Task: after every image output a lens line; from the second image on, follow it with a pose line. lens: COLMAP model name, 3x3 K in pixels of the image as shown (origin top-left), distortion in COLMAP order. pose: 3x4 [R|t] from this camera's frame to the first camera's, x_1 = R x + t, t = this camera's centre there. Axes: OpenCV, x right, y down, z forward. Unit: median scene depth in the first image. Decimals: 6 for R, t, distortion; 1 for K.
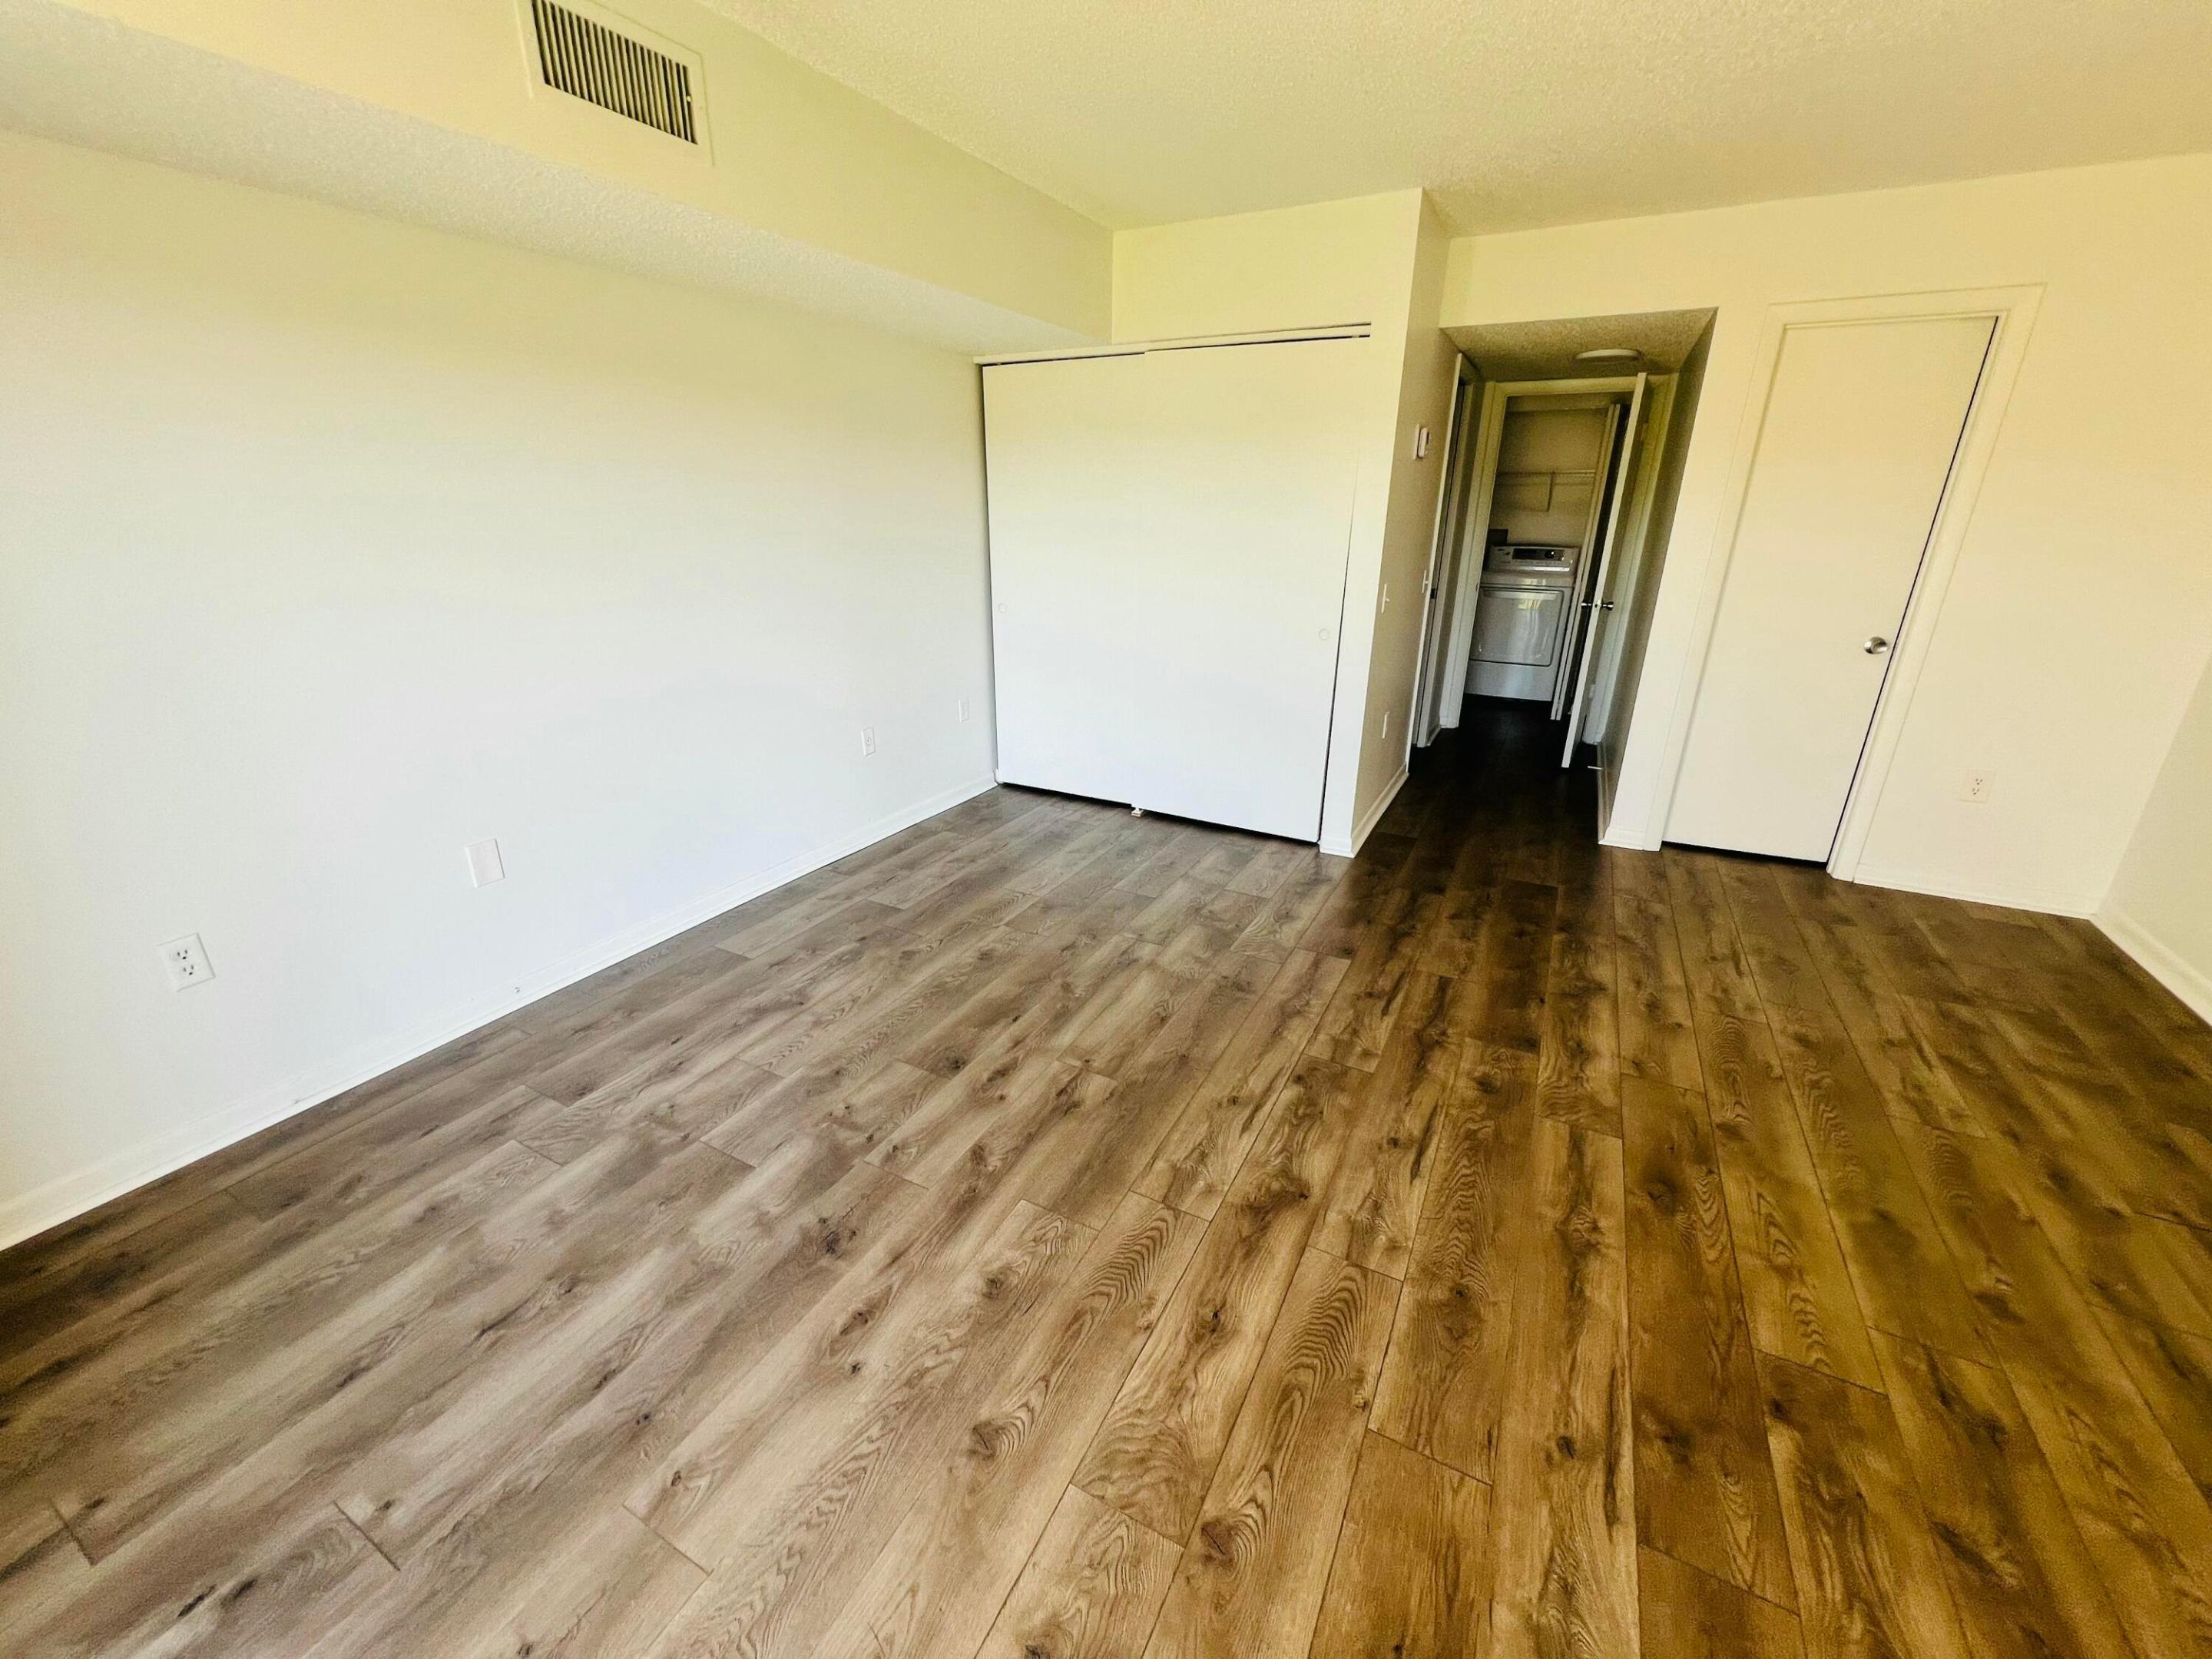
lens RADIAL K [[887.8, 0, 1104.1], [0, 887.8, 821.9], [0, 0, 1]] dist [0.001347, 0.000060]
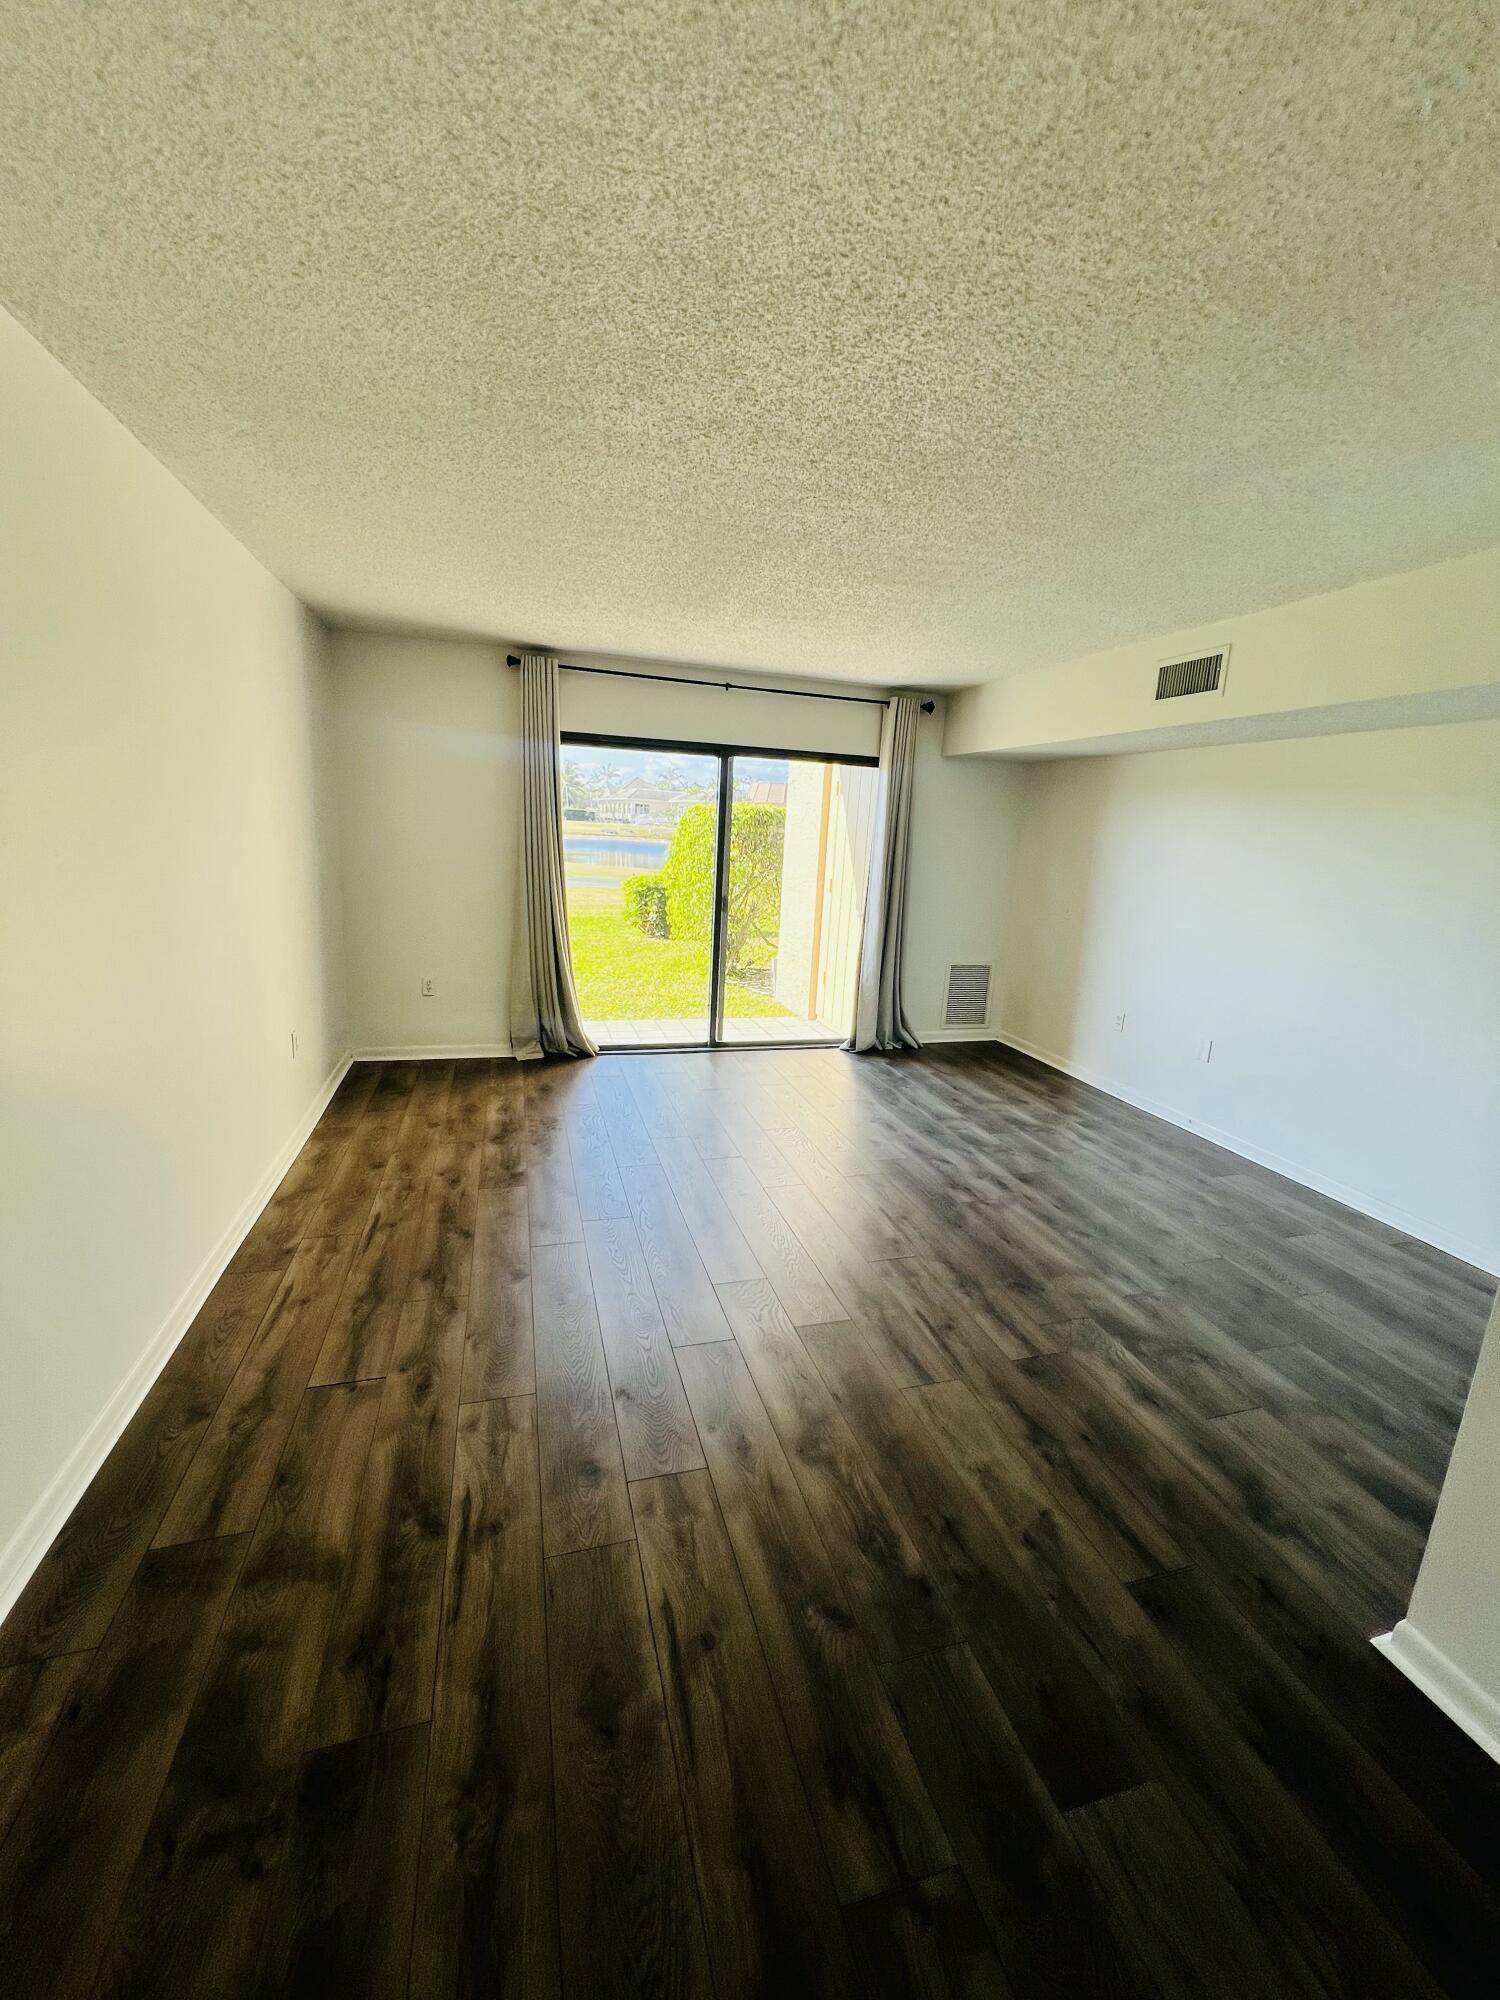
lens RADIAL K [[802.7, 0, 755.8], [0, 802.7, 1013.2], [0, 0, 1]] dist [0.001347, 0.000060]
pose [[-0.713740, 0.118521, -0.690310, 1.202627], [-0.290136, 0.847014, 0.445409, -0.523495], [0.637492, 0.518190, -0.570160, 1.367036]]
